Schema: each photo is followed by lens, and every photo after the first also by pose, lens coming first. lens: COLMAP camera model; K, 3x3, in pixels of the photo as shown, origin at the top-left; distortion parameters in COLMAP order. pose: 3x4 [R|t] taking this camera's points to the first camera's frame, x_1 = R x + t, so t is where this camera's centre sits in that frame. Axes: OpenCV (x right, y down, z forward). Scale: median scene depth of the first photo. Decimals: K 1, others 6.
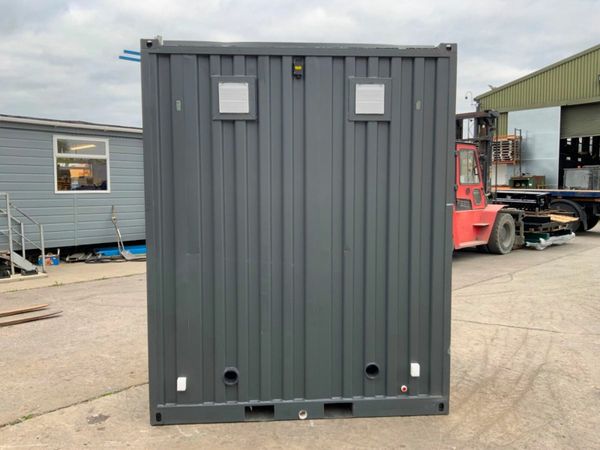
lens RADIAL K [[502.1, 0, 300.0], [0, 502.1, 225.0], [0, 0, 1]] dist [0.028166, -0.063663]
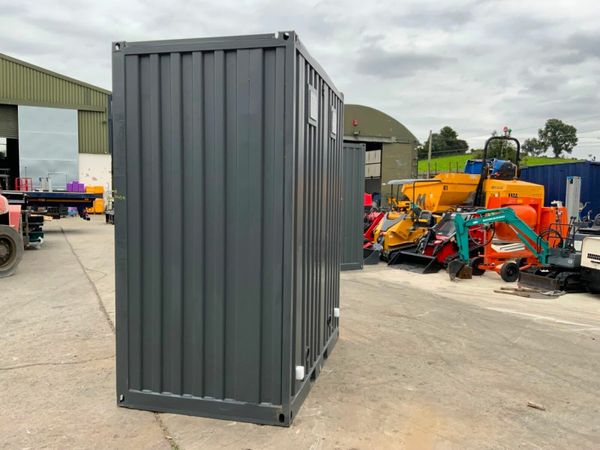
lens RADIAL K [[502.1, 0, 300.0], [0, 502.1, 225.0], [0, 0, 1]] dist [0.028166, -0.063663]
pose [[0.300298, -0.054596, 0.952282, -1.176563], [0.058711, 0.997526, 0.038675, -0.027303], [-0.952037, 0.044295, 0.302760, 0.658763]]
